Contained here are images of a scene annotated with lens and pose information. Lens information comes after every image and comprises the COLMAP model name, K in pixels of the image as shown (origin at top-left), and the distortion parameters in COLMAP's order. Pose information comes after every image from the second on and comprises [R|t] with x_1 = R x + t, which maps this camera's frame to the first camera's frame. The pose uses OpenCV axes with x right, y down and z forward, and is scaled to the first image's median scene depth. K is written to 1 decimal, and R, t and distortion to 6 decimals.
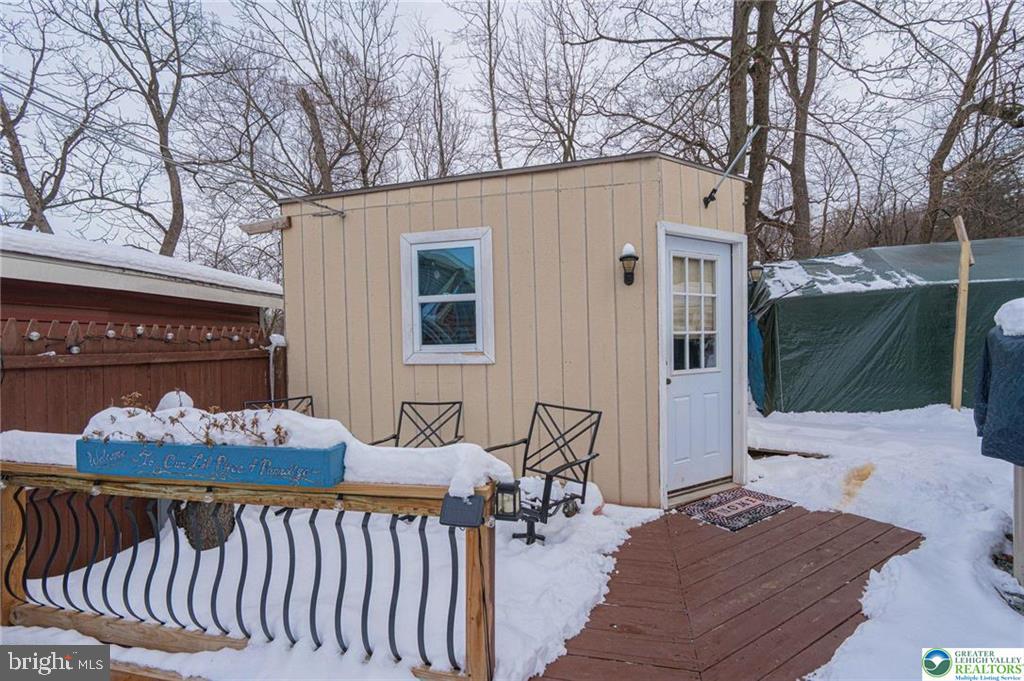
lens RADIAL K [[463.3, 0, 511.1], [0, 463.3, 339.4], [0, 0, 1]] dist [-0.000964, 0.000273]
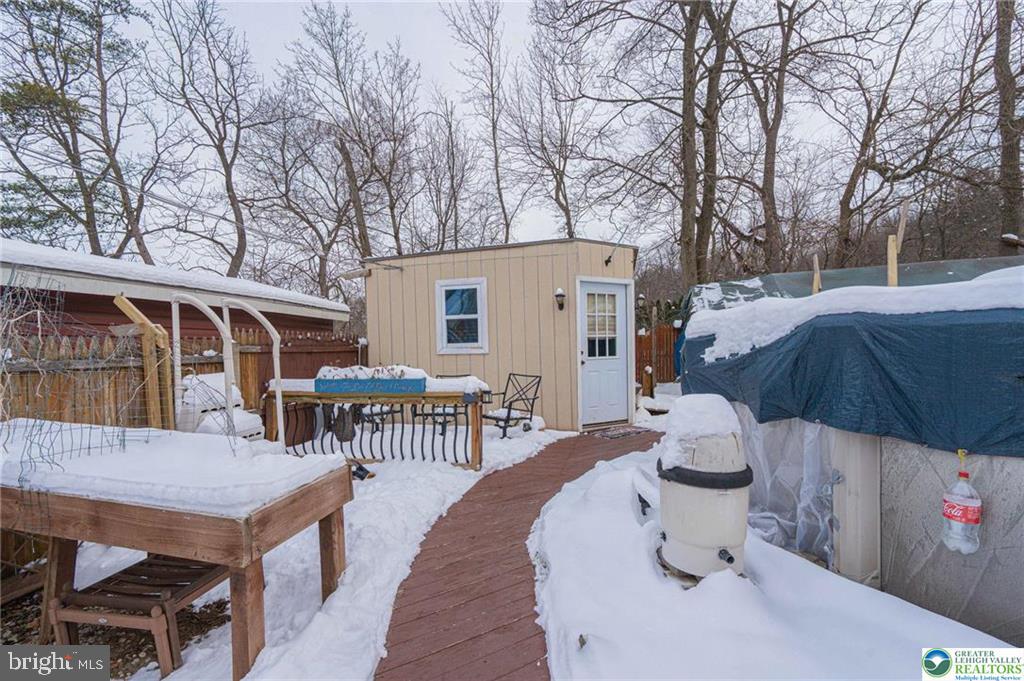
lens RADIAL K [[463.3, 0, 512.8], [0, 463.3, 341.3], [0, 0, 1]] dist [-0.000964, 0.000273]
pose [[0.999886, -0.002304, -0.014913, 0.081803], [0.002180, 0.999963, -0.008325, 0.018823], [0.014932, 0.008292, 0.999854, -0.753255]]
